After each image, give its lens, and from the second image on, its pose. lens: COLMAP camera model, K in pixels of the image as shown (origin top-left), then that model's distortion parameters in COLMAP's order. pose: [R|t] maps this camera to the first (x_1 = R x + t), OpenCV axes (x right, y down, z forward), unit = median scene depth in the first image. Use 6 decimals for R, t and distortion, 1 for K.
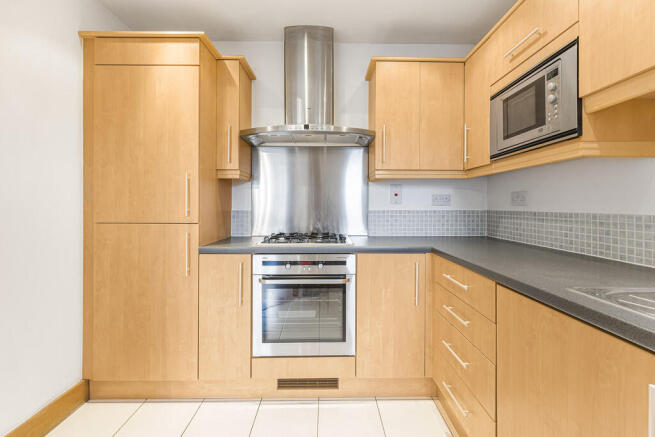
lens RADIAL K [[289.2, 0, 329.2], [0, 289.2, 206.6], [0, 0, 1]] dist [-0.000576, -0.000049]
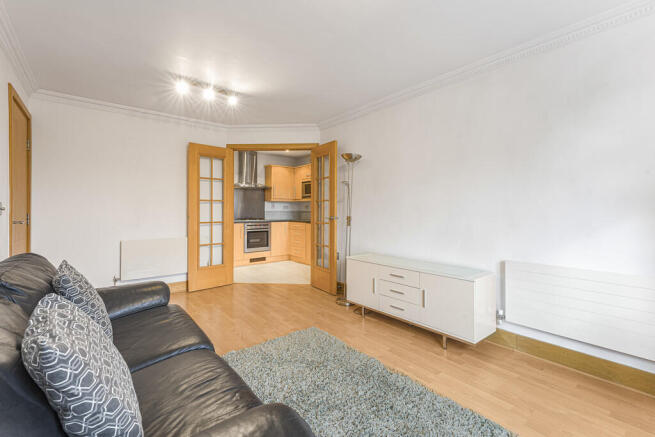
lens RADIAL K [[289.2, 0, 329.2], [0, 289.2, 206.6], [0, 0, 1]] dist [-0.000576, -0.000049]
pose [[0.772899, 0.007483, 0.634485, -1.628779], [-0.001668, 0.999951, -0.009762, -0.003772], [-0.634527, 0.006487, 0.772873, -2.262943]]
